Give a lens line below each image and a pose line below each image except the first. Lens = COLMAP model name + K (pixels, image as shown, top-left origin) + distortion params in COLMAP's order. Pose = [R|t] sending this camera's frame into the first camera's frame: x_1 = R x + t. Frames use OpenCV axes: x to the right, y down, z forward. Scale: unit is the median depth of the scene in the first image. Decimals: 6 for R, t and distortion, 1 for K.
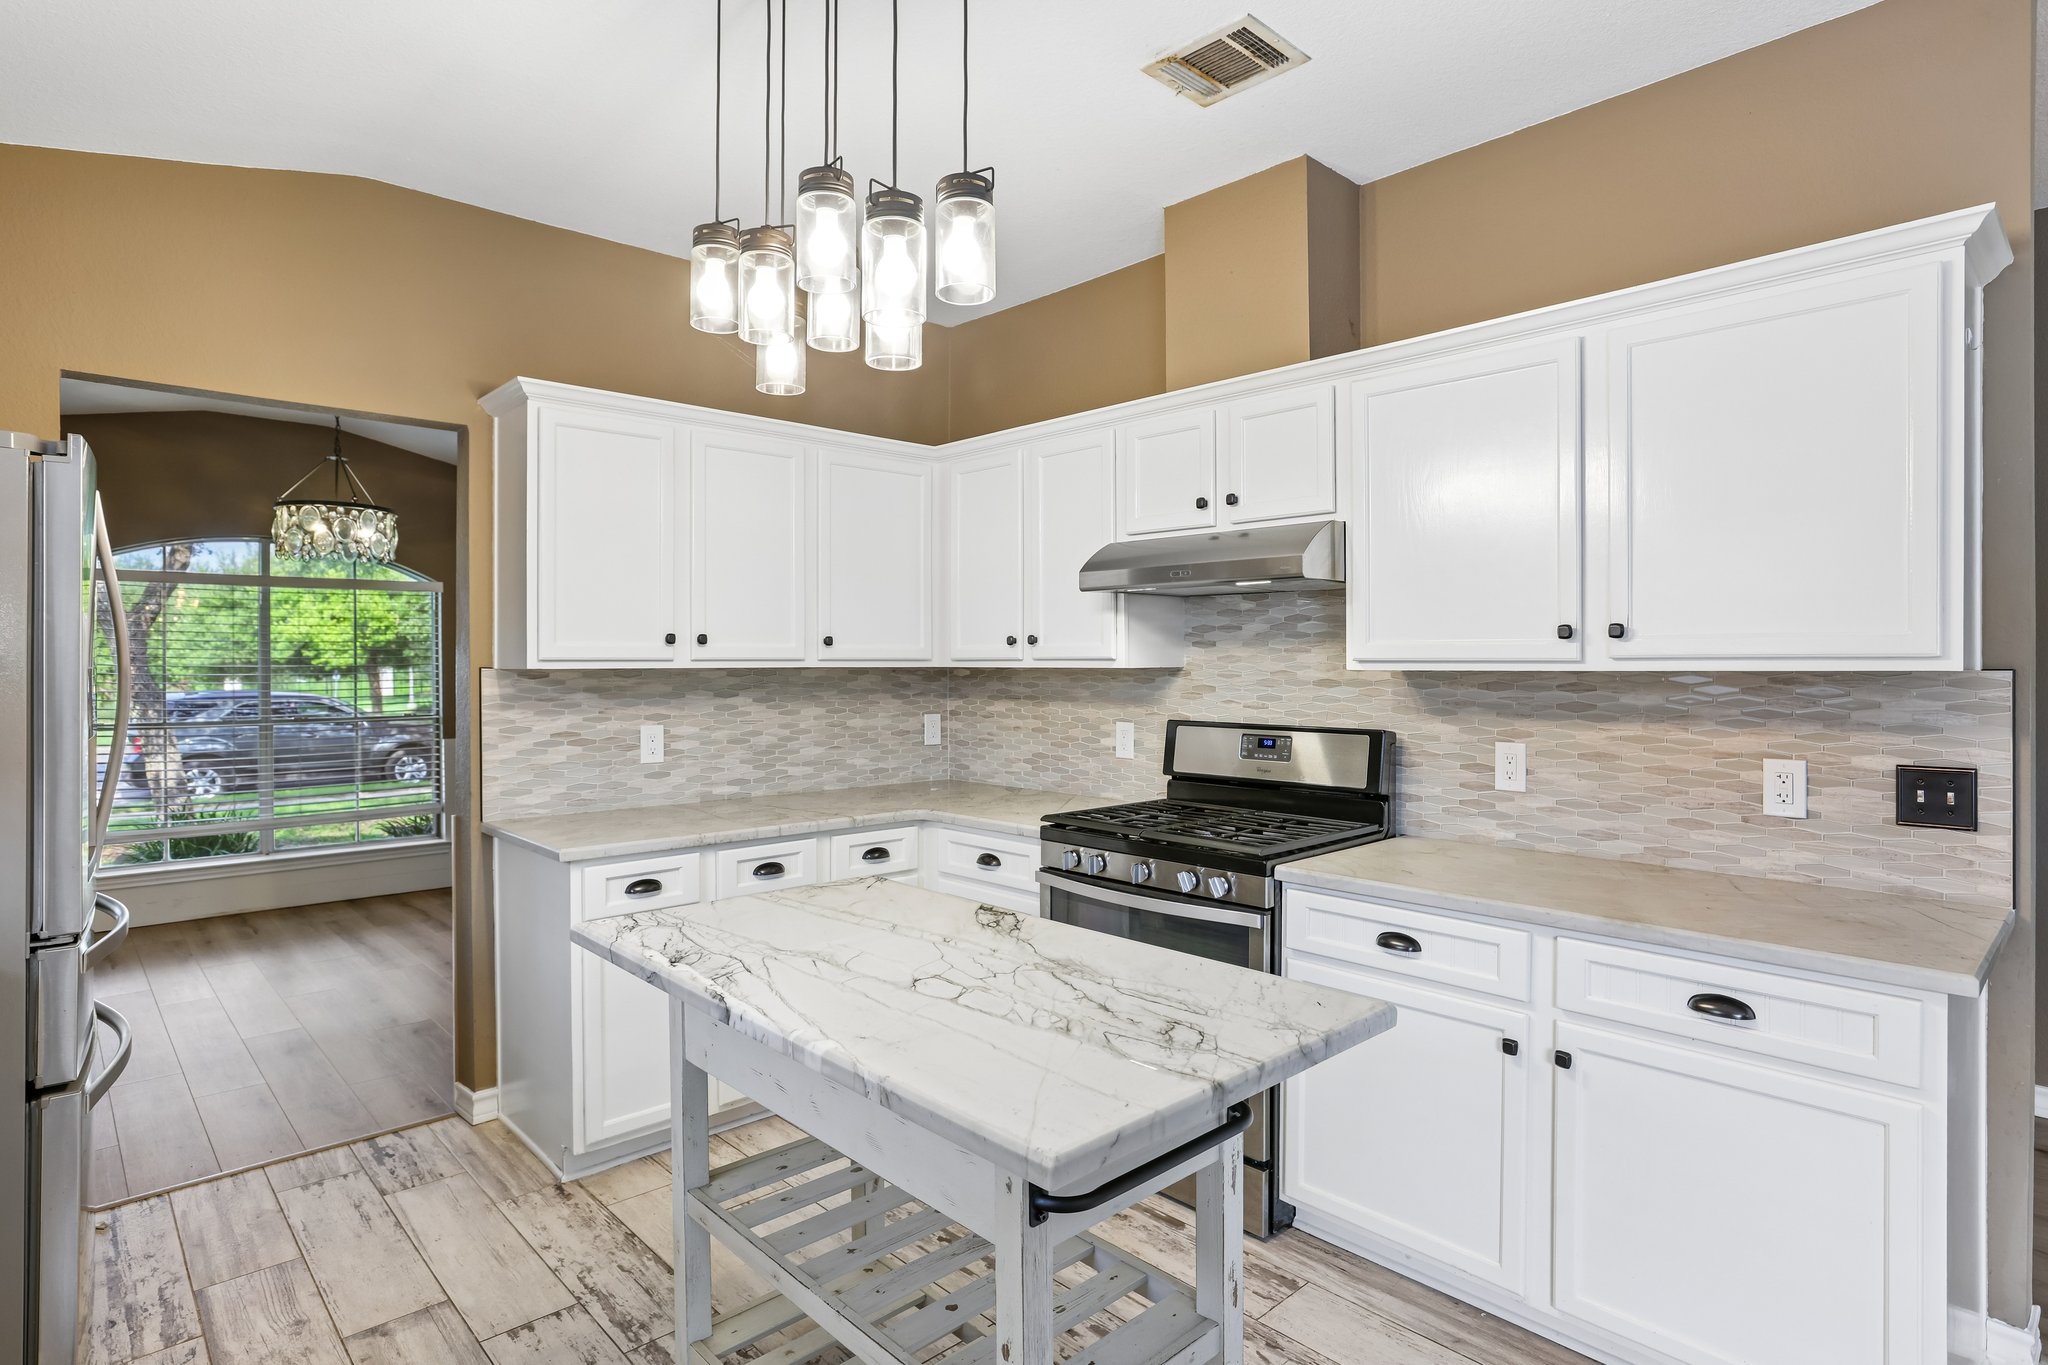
lens RADIAL K [[1036.6, 0, 1022.8], [0, 1036.6, 665.1], [0, 0, 1]] dist [-0.002691, -0.000171]
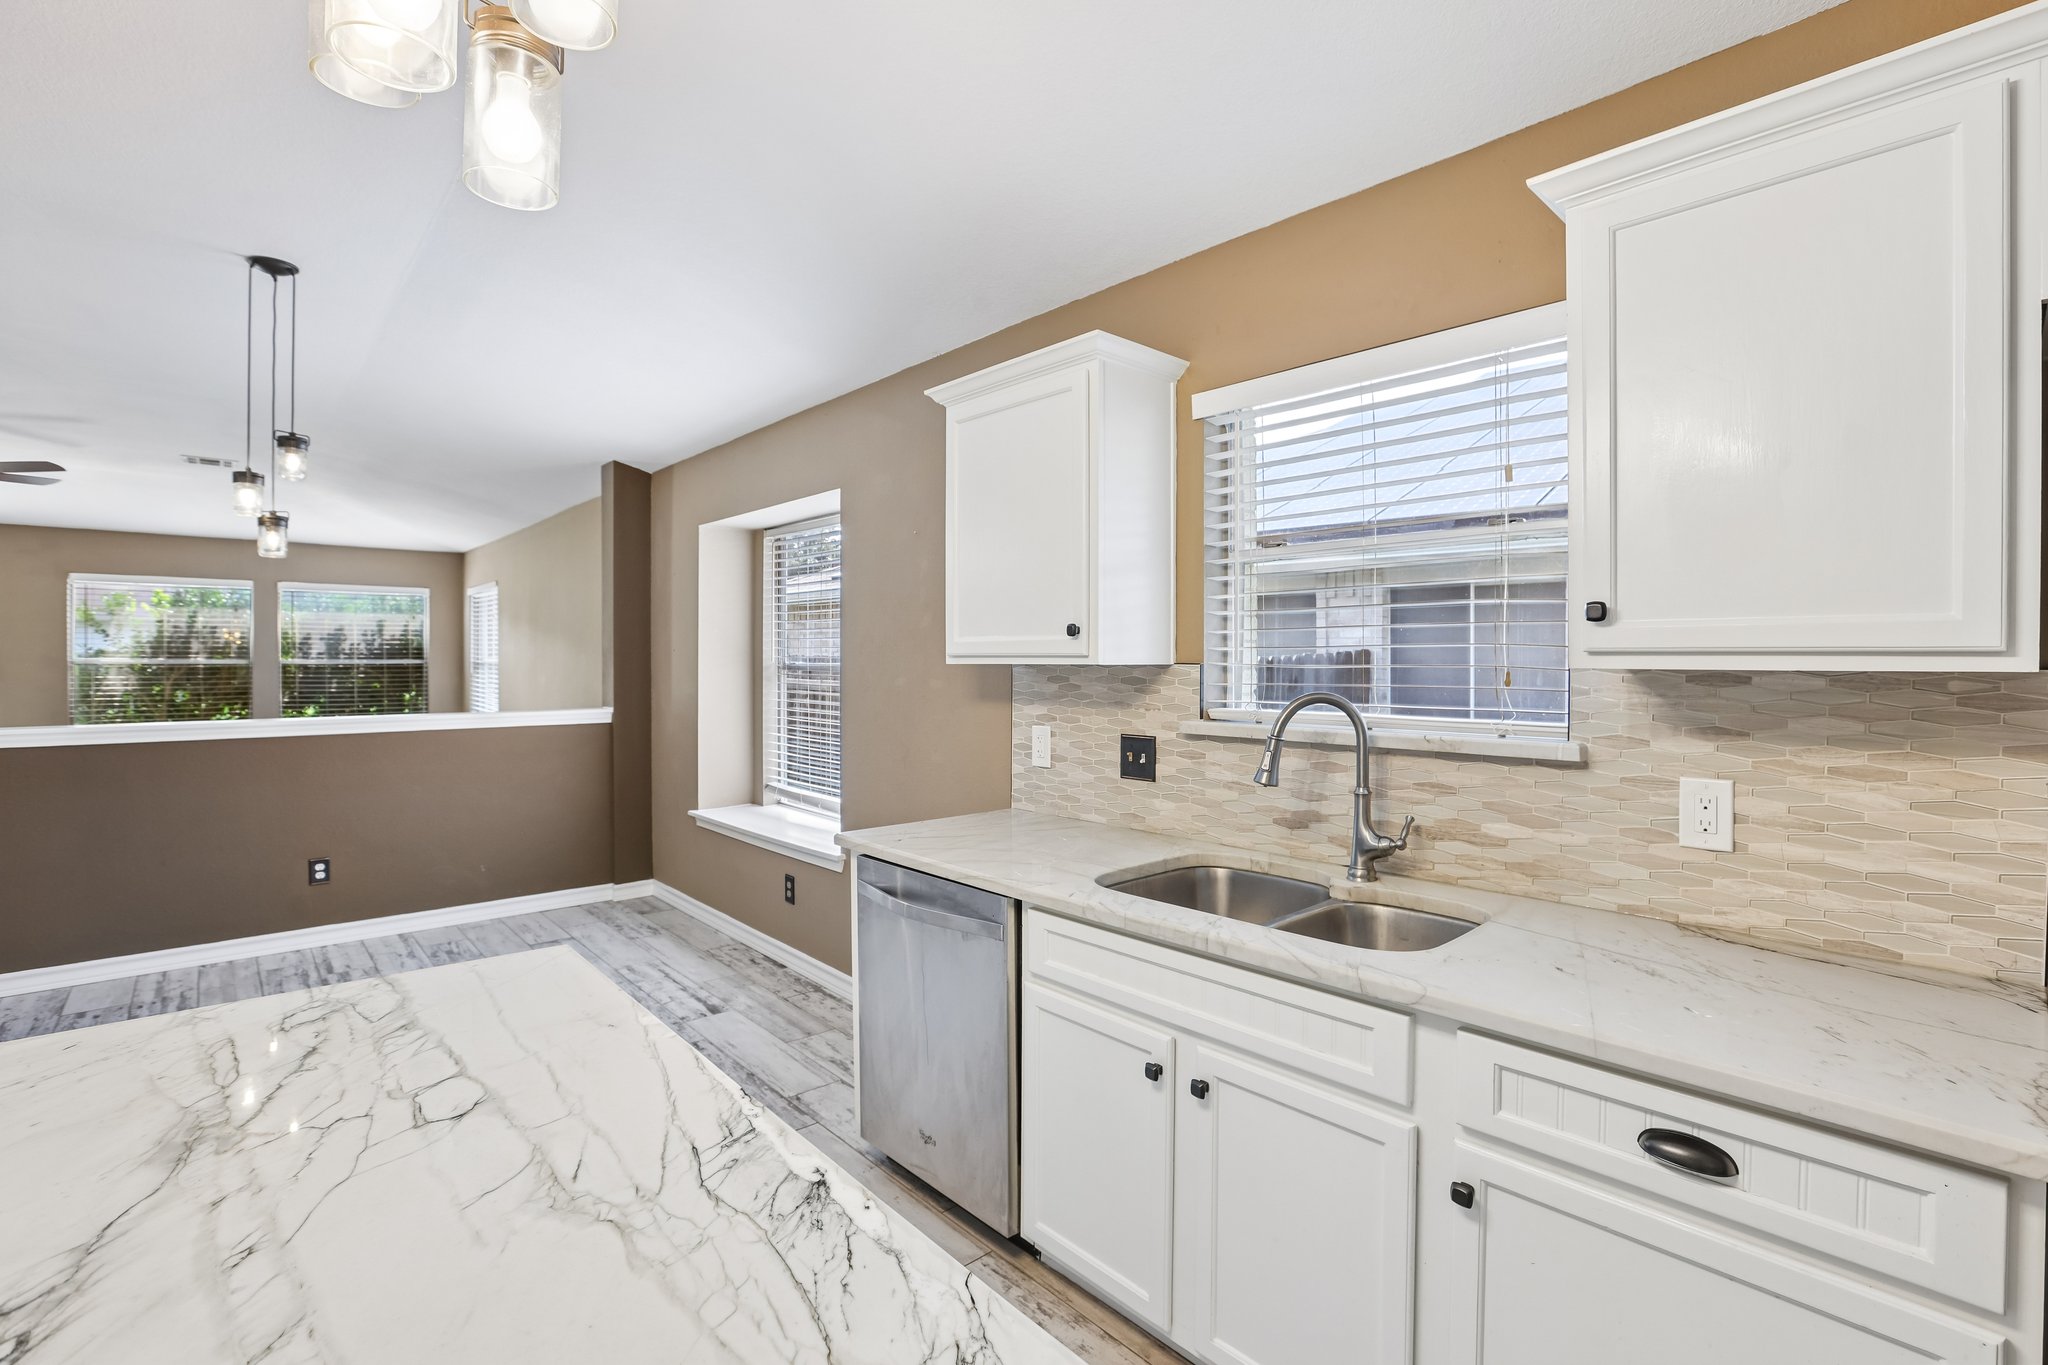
lens RADIAL K [[924.2, 0, 1007.1], [0, 924.2, 667.3], [0, 0, 1]] dist [-0.025865, 0.000479]
pose [[-0.998758, 0.001429, 0.049811, -0.355572], [0.002015, 0.999930, 0.011701, 0.002676], [-0.049791, 0.011787, -0.998690, 1.140060]]
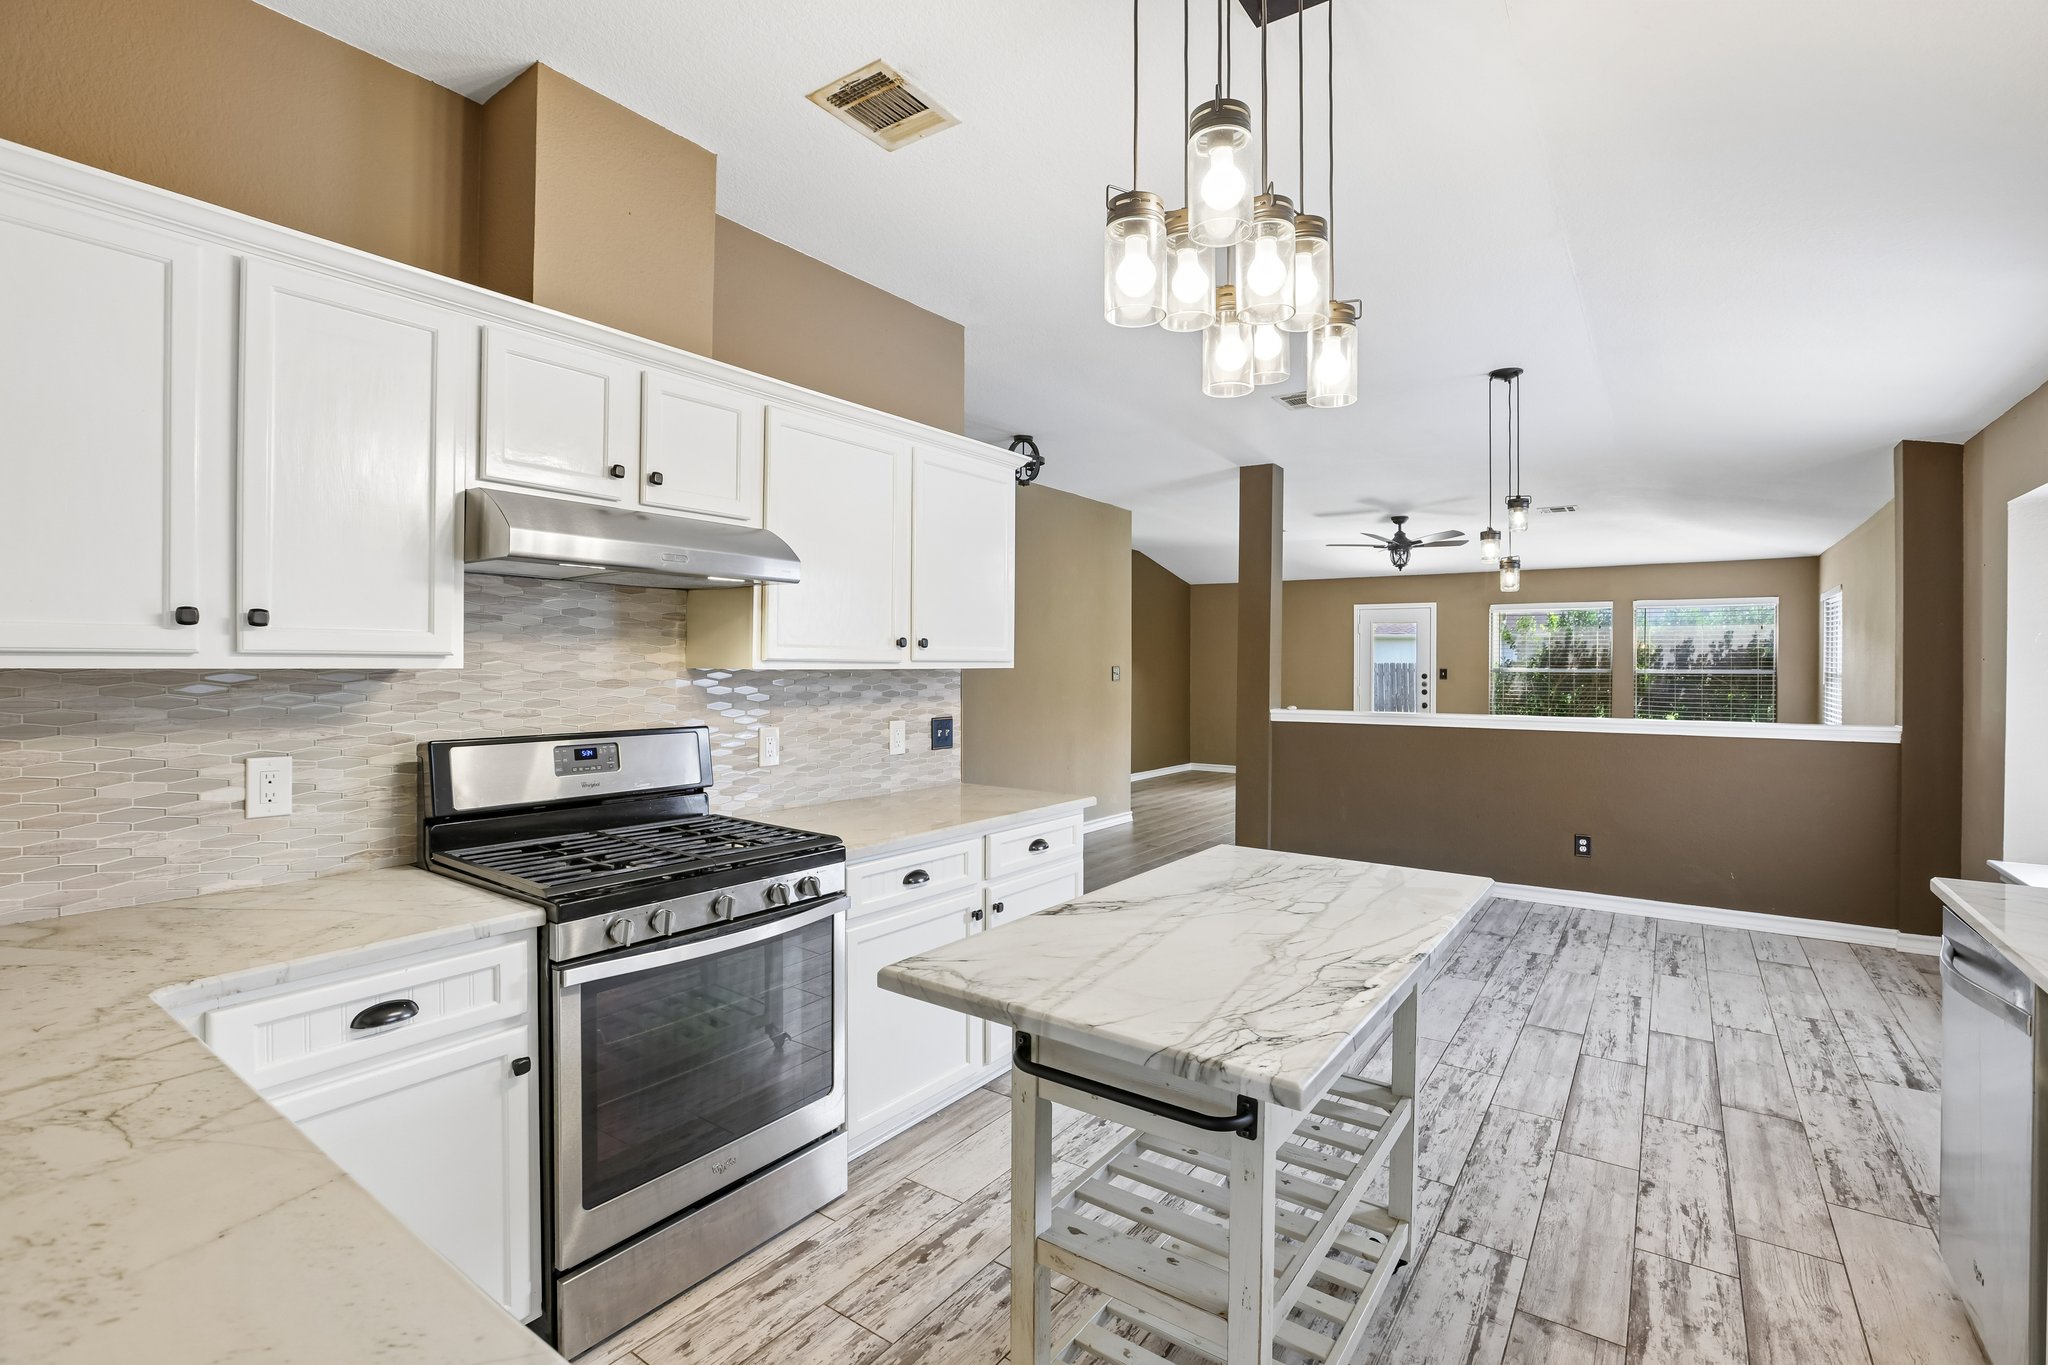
lens RADIAL K [[924.2, 0, 1007.1], [0, 924.2, 667.3], [0, 0, 1]] dist [-0.025865, 0.000479]
pose [[-0.156906, 0.000845, 0.987613, -0.834804], [-0.000541, 0.999999, -0.000942, 0.004380], [-0.987613, -0.000682, -0.156905, 1.104652]]
